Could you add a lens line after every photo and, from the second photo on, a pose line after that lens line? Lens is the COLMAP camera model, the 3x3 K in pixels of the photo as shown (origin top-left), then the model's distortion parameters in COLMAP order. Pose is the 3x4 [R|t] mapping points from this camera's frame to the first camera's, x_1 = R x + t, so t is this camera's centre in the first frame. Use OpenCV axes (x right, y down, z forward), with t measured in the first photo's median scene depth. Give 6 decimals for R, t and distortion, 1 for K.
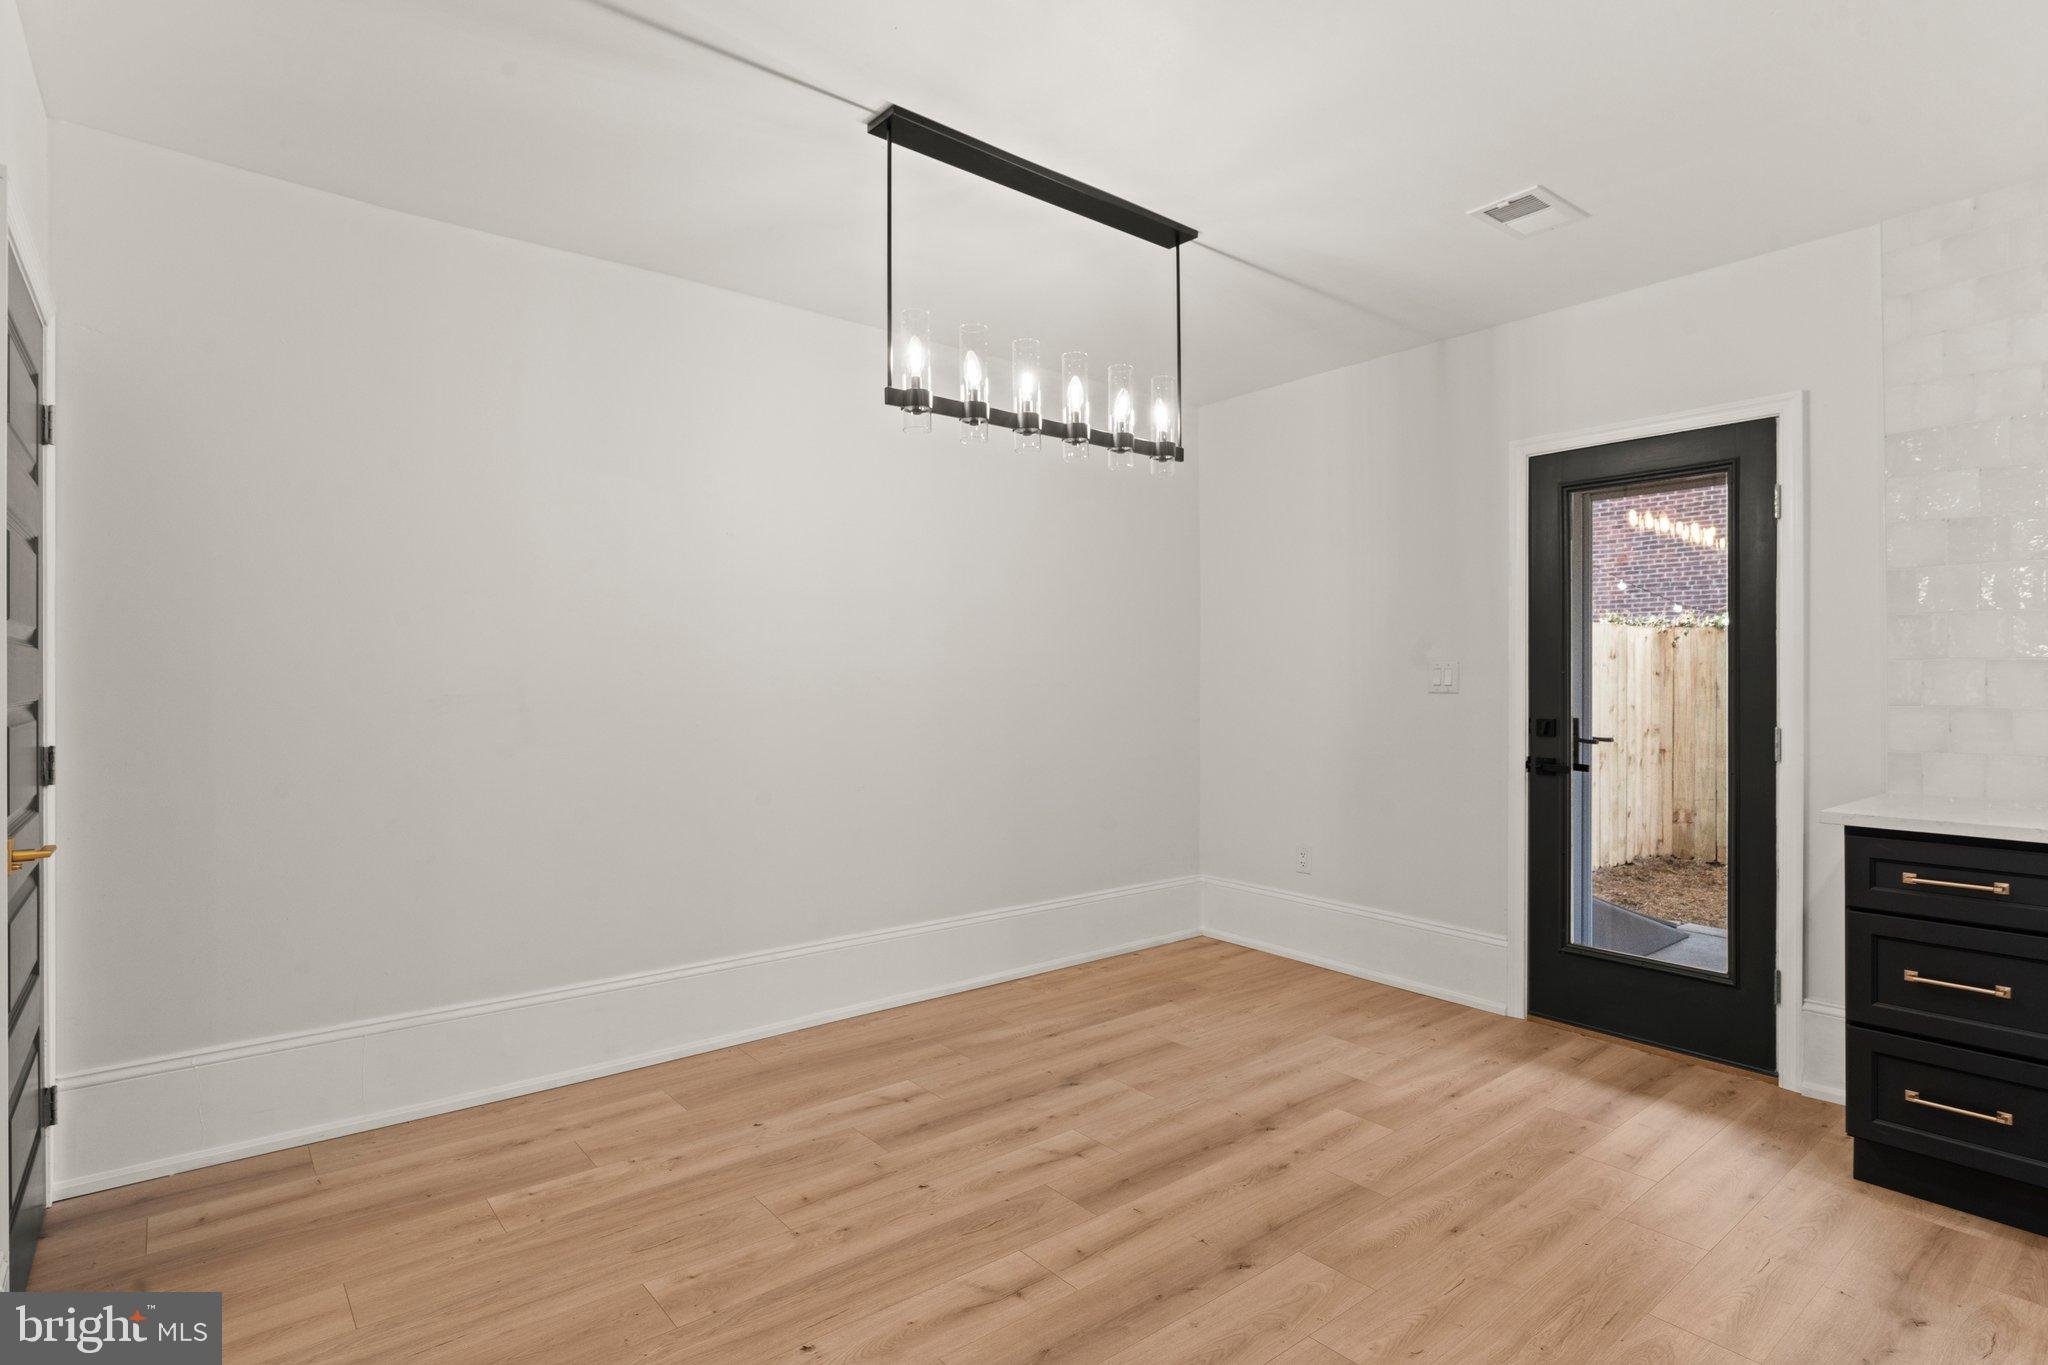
lens RADIAL K [[1047.9, 0, 981.6], [0, 1047.9, 674.6], [0, 0, 1]] dist [-0.001133, 0.001588]
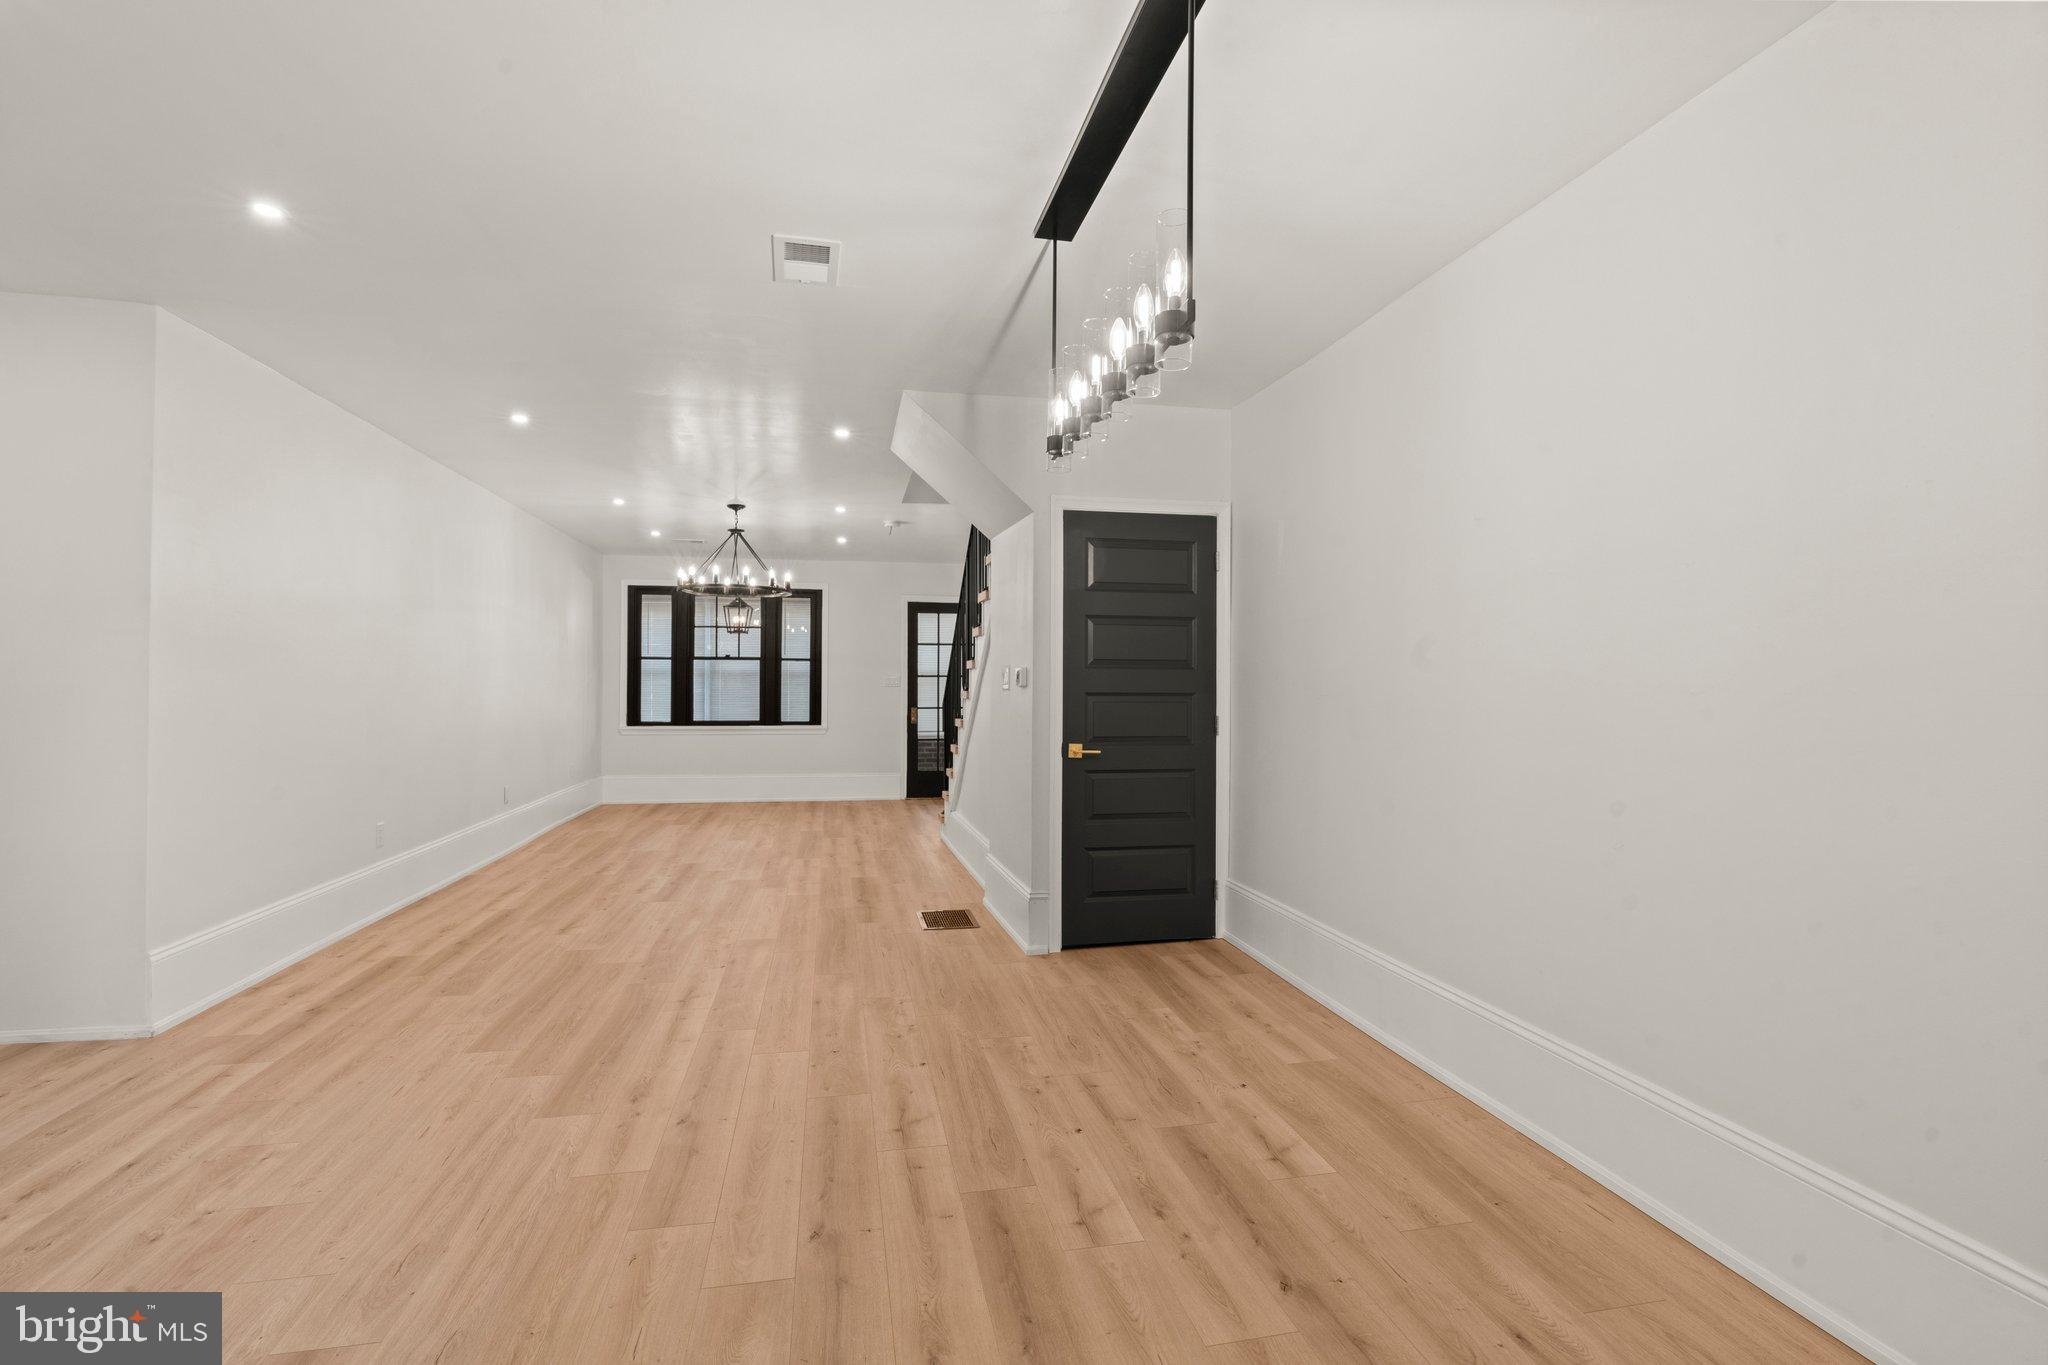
lens RADIAL K [[940.0, 0, 1024.0], [0, 940.0, 682.5], [0, 0, 1]] dist [-0.001308, 0.000083]
pose [[-0.456434, -0.007290, -0.889727, 0.881651], [-0.000777, 0.999969, -0.007794, 0.020860], [0.889757, -0.002866, -0.456426, 1.436677]]
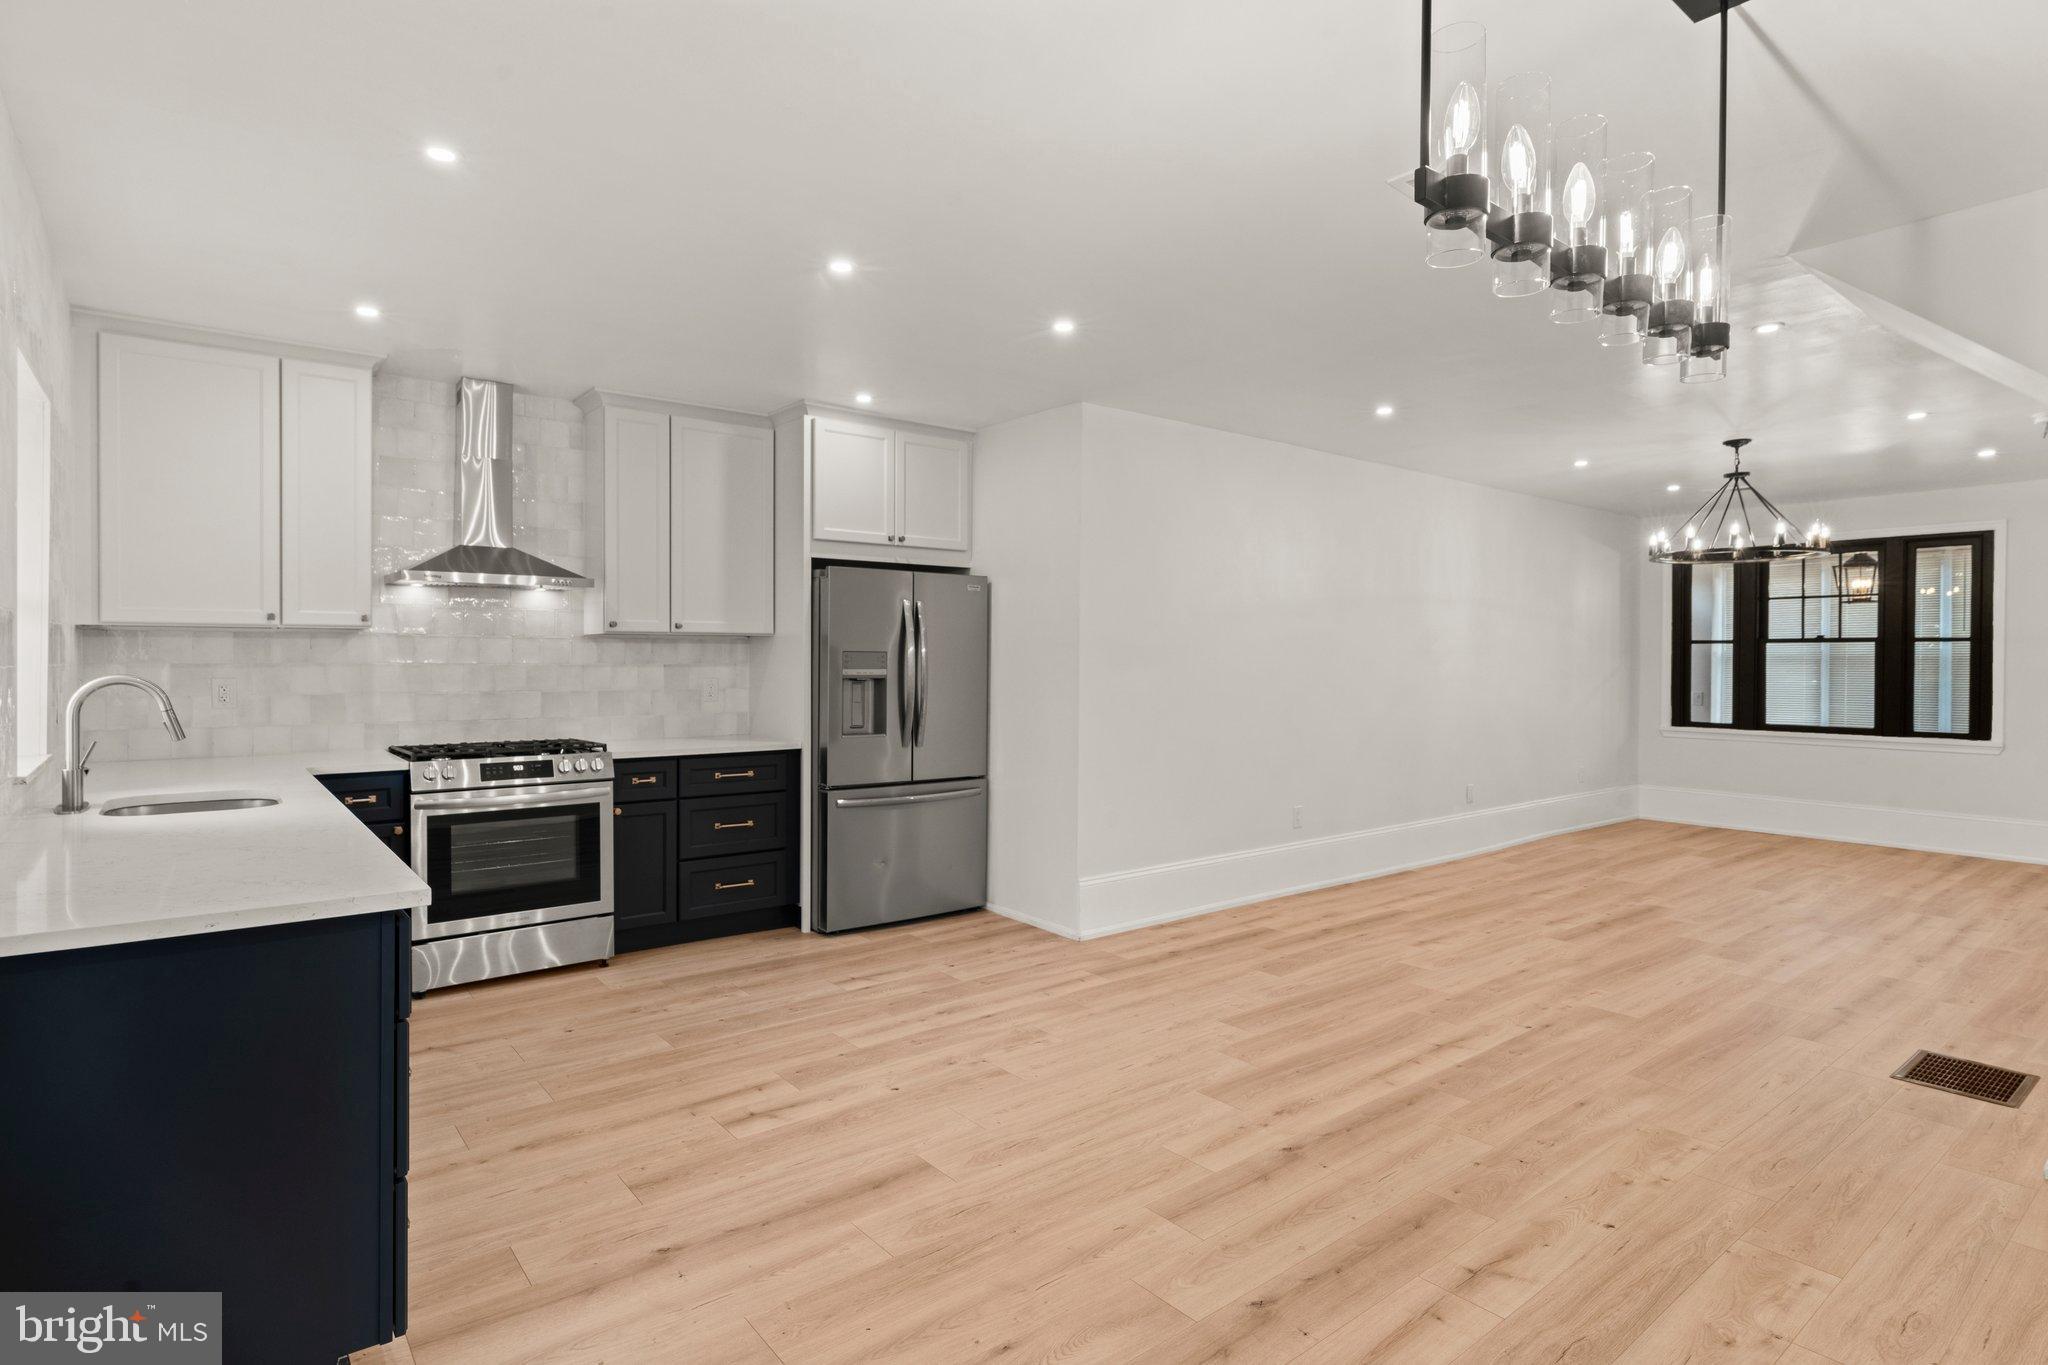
lens RADIAL K [[1047.9, 0, 981.6], [0, 1047.9, 674.6], [0, 0, 1]] dist [-0.001133, 0.001588]
pose [[-0.999892, -0.005623, 0.013553, 0.439642], [-0.005526, 0.999959, 0.007185, -0.014191], [-0.013593, 0.007110, -0.999882, 1.744288]]
